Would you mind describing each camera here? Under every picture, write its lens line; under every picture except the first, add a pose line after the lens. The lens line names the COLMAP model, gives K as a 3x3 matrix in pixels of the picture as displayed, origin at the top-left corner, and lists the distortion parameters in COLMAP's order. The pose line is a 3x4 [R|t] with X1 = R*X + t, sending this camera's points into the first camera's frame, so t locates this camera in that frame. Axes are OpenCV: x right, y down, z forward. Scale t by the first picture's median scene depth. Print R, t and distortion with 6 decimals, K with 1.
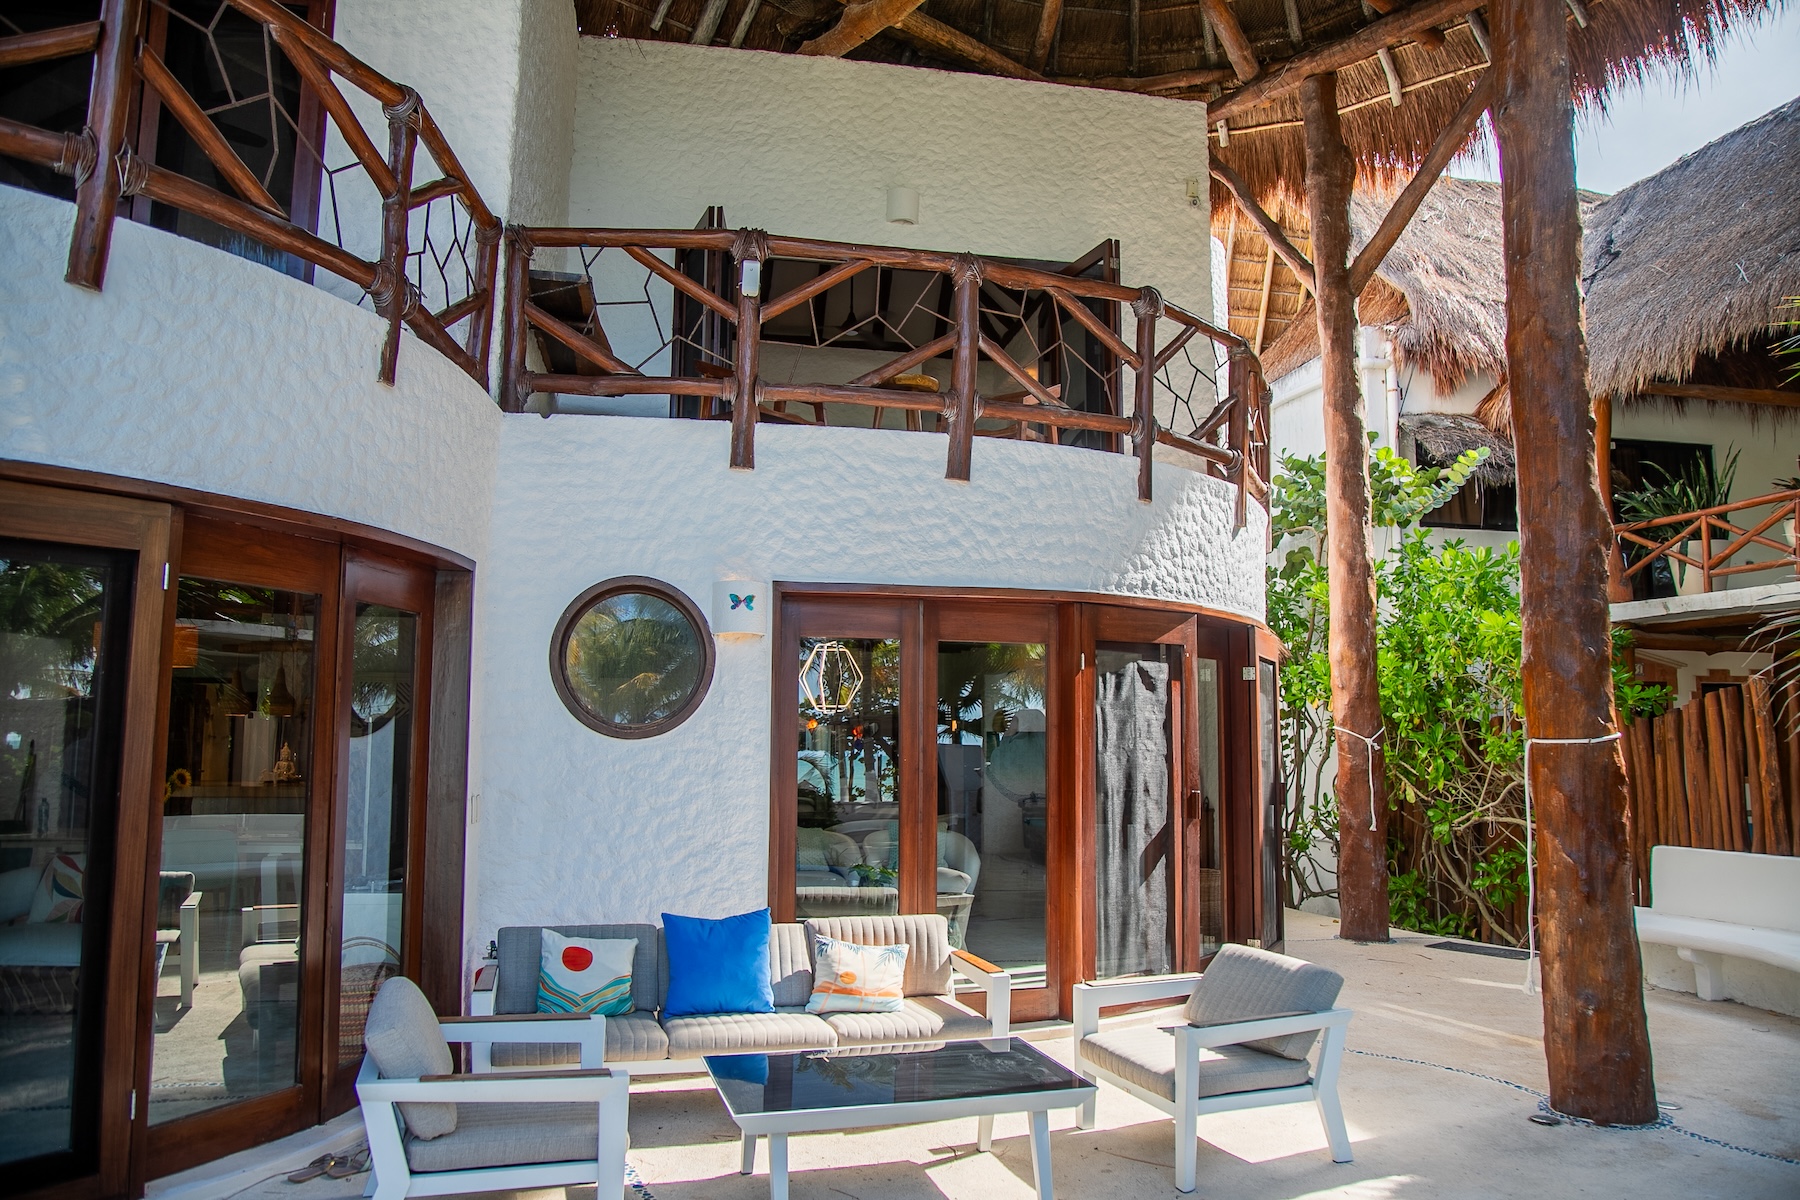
lens RADIAL K [[1249.8, 0, 912.4], [0, 1249.8, 602.2], [0, 0, 1]] dist [-0.120134, 0.069778]
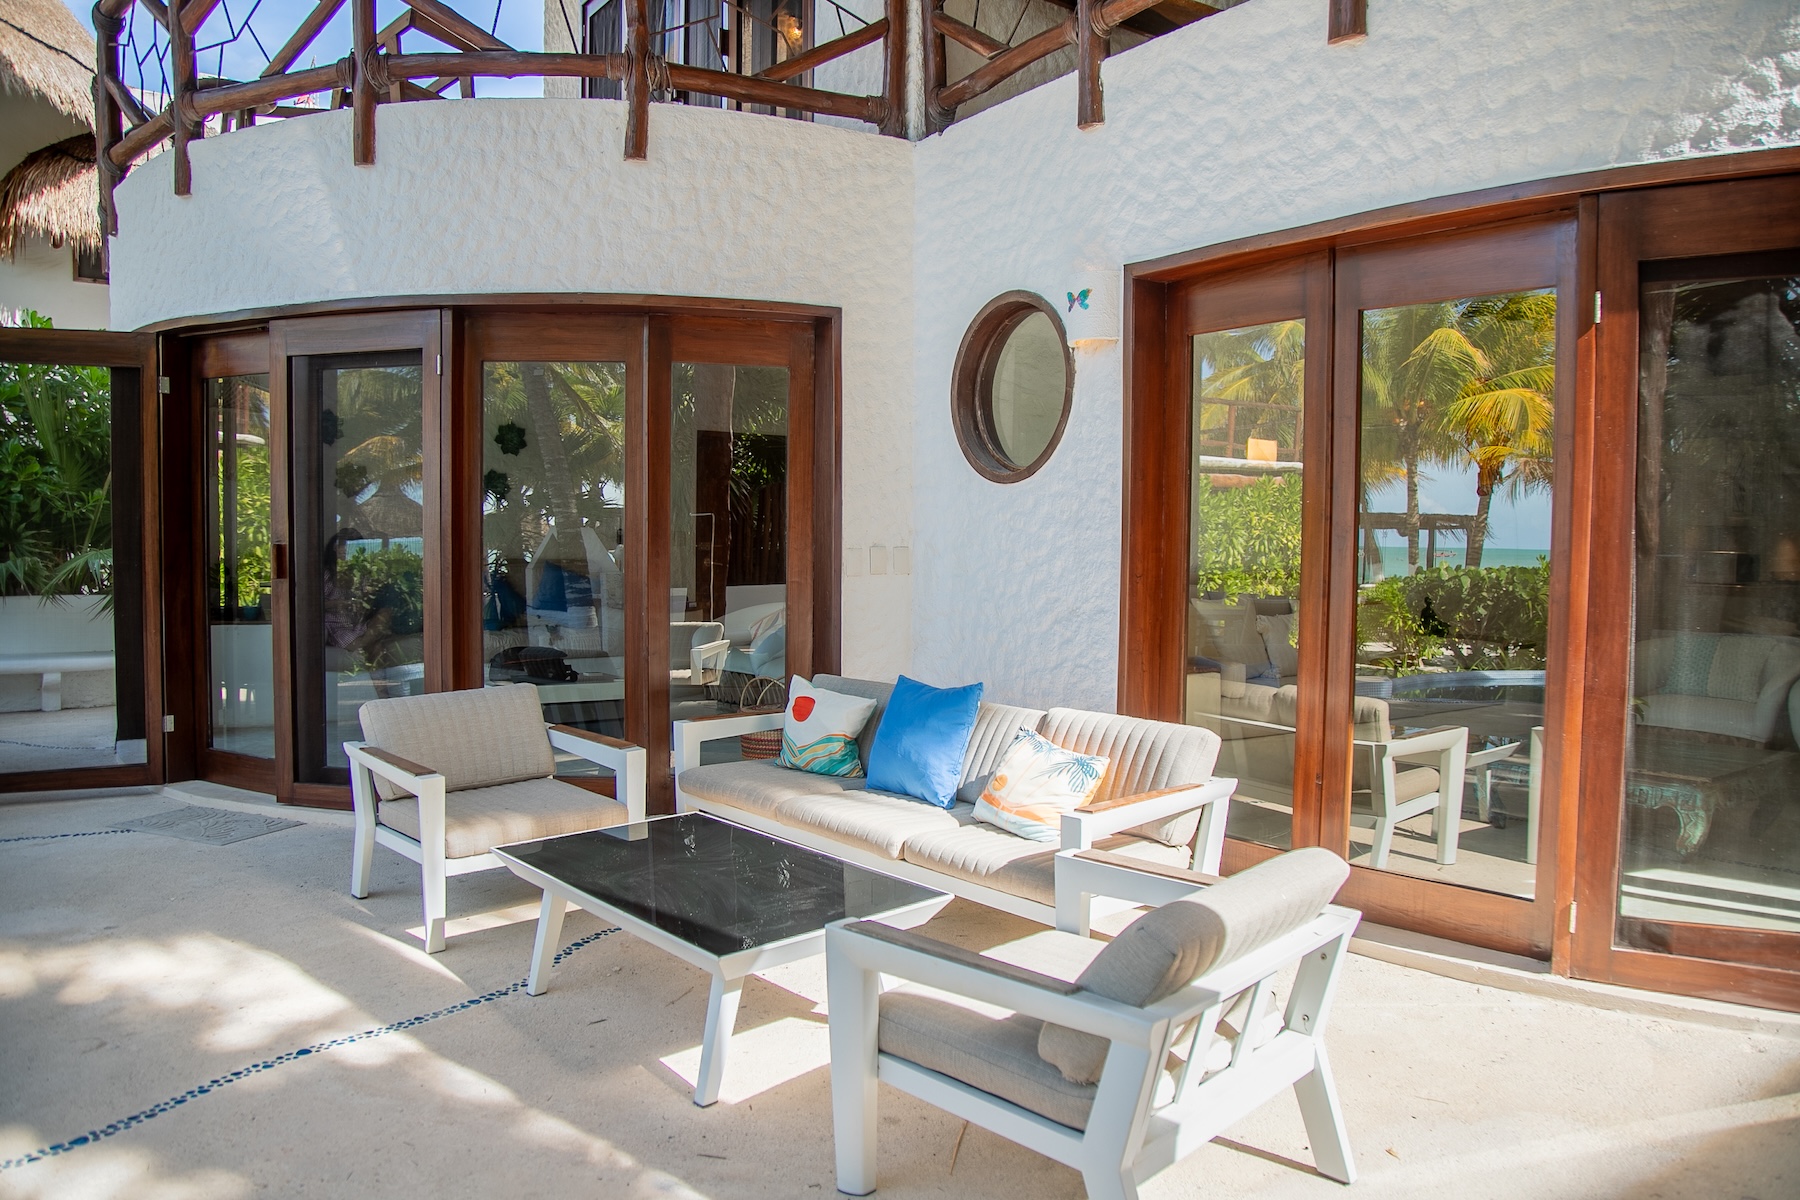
lens RADIAL K [[1249.8, 0, 888.7], [0, 1249.8, 604.0], [0, 0, 1]] dist [-0.120134, 0.069778]
pose [[0.403129, 0.046366, -0.913968, 0.520240], [0.096516, 0.990992, 0.092844, 0.102564], [0.910039, -0.125641, 0.395022, 0.560285]]
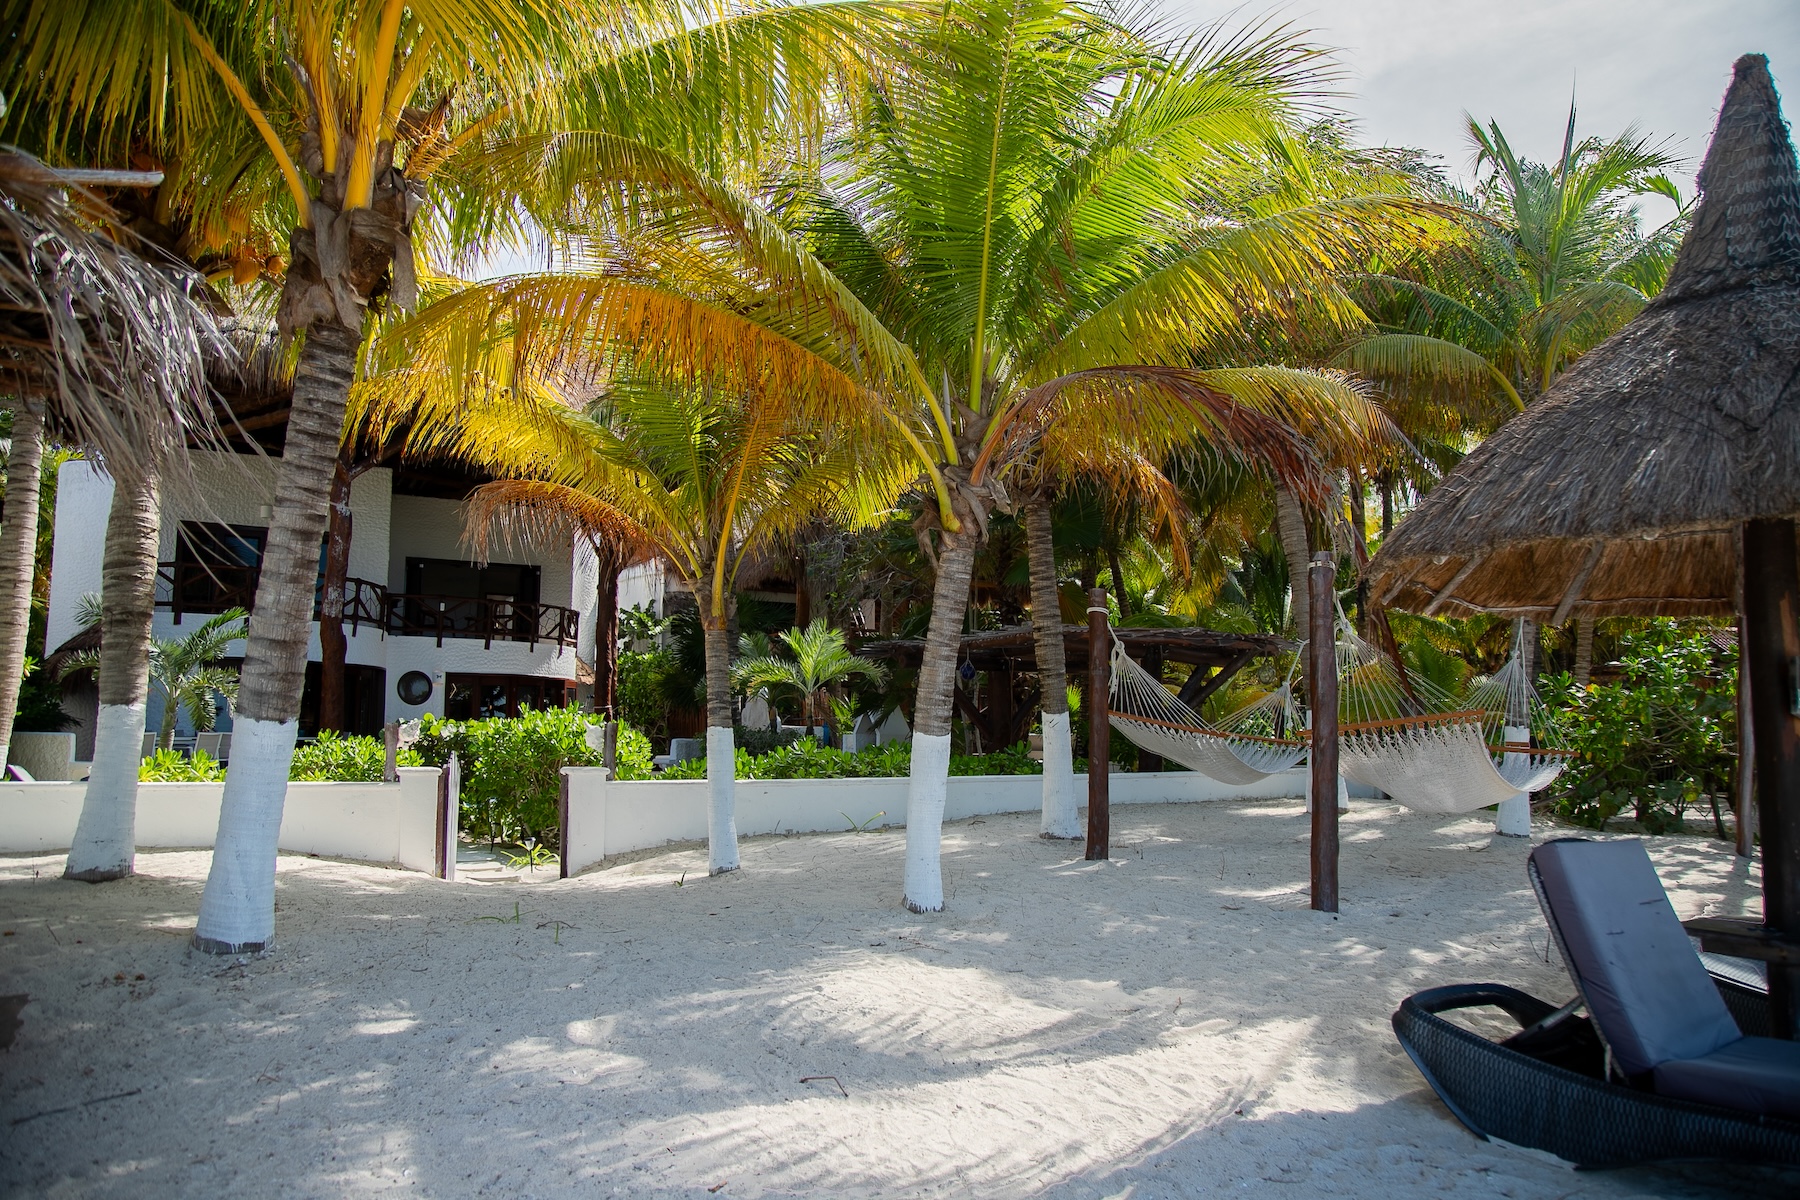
lens RADIAL K [[1249.8, 0, 902.7], [0, 1249.8, 605.4], [0, 0, 1]] dist [-0.120134, 0.069778]
pose [[0.938945, 0.045754, 0.341012, -0.087184], [-0.050729, 0.998696, 0.005682, -0.390705], [-0.340307, -0.022634, 0.940042, -4.029359]]
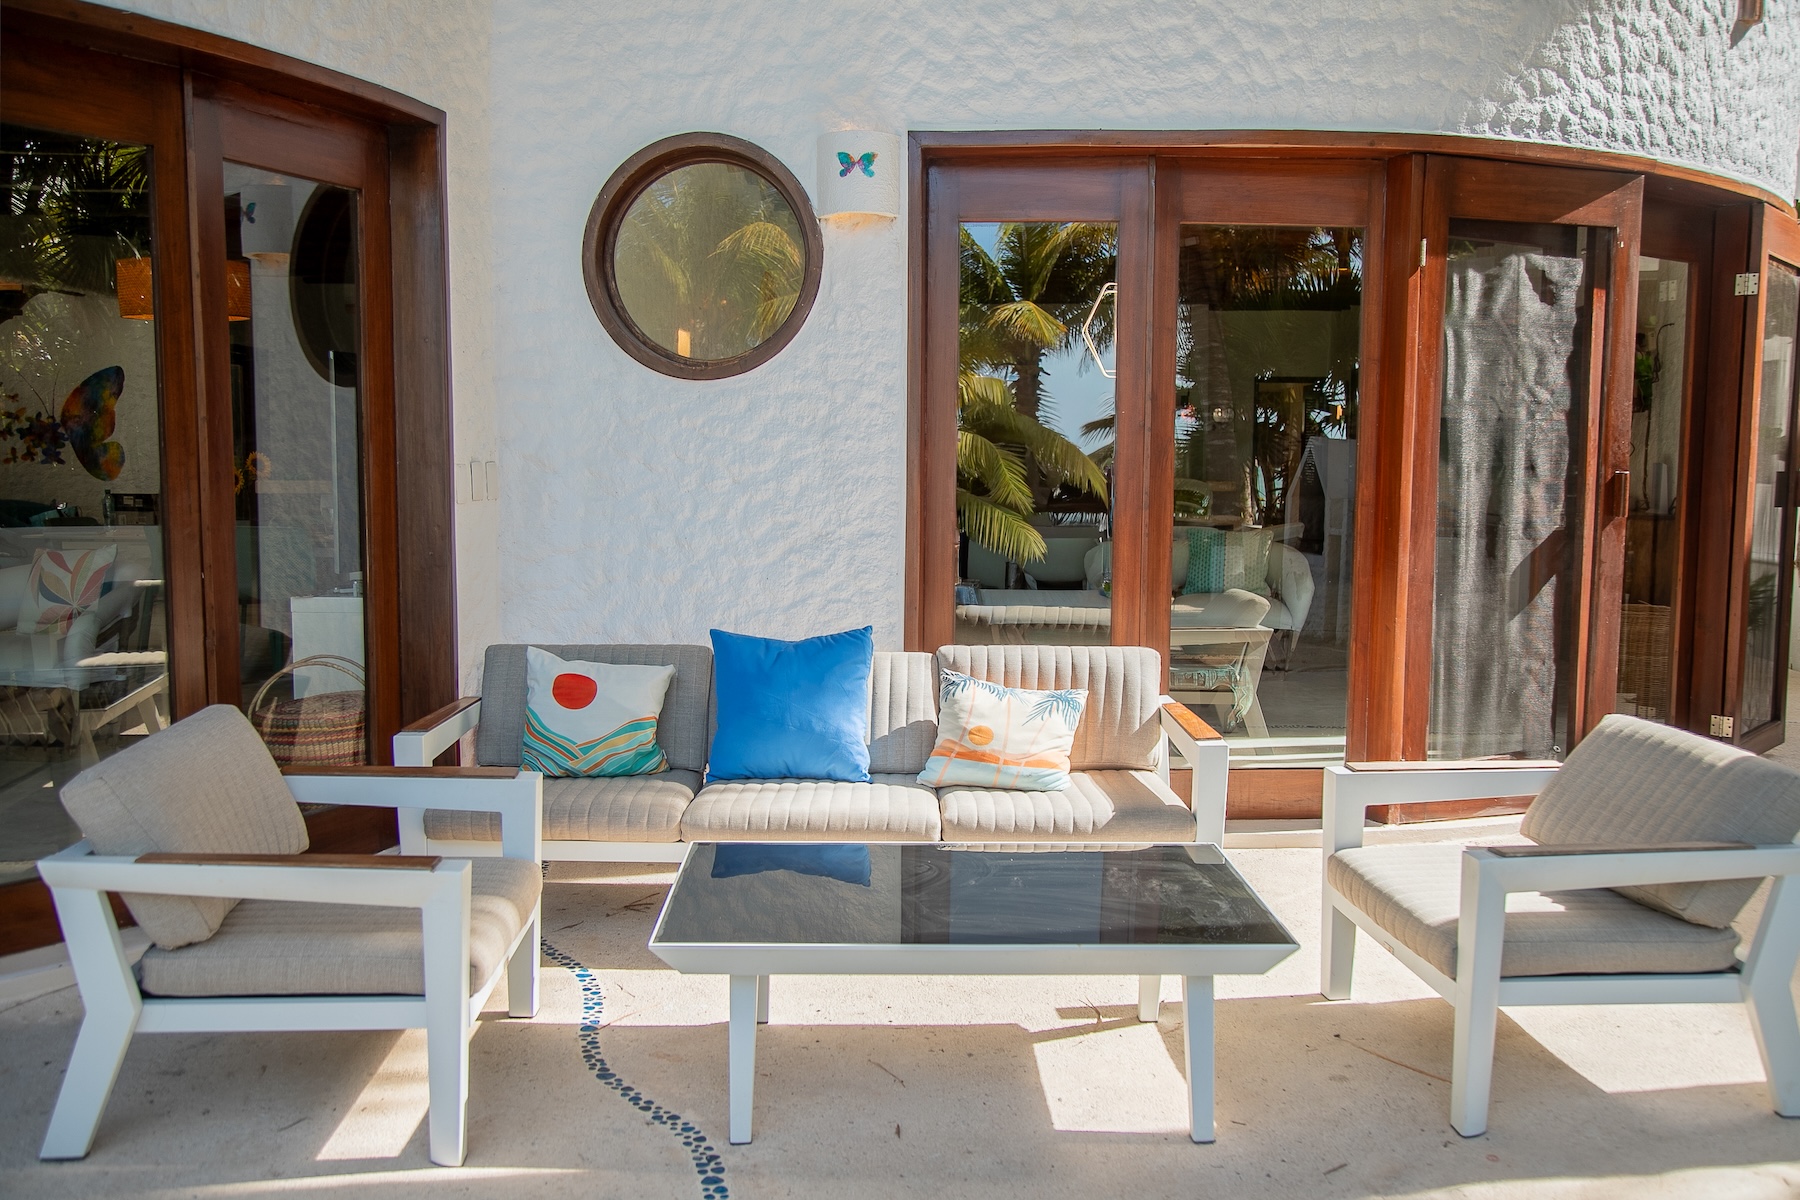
lens RADIAL K [[1538.6, 0, 914.9], [0, 1538.6, 603.3], [0, 0, 1]] dist [-0.054072, 0.076617]
pose [[0.962555, 0.028355, -0.269598, 0.111919], [0.027806, 0.978942, 0.202238, 0.062050], [0.269655, -0.202162, 0.941497, 0.212134]]
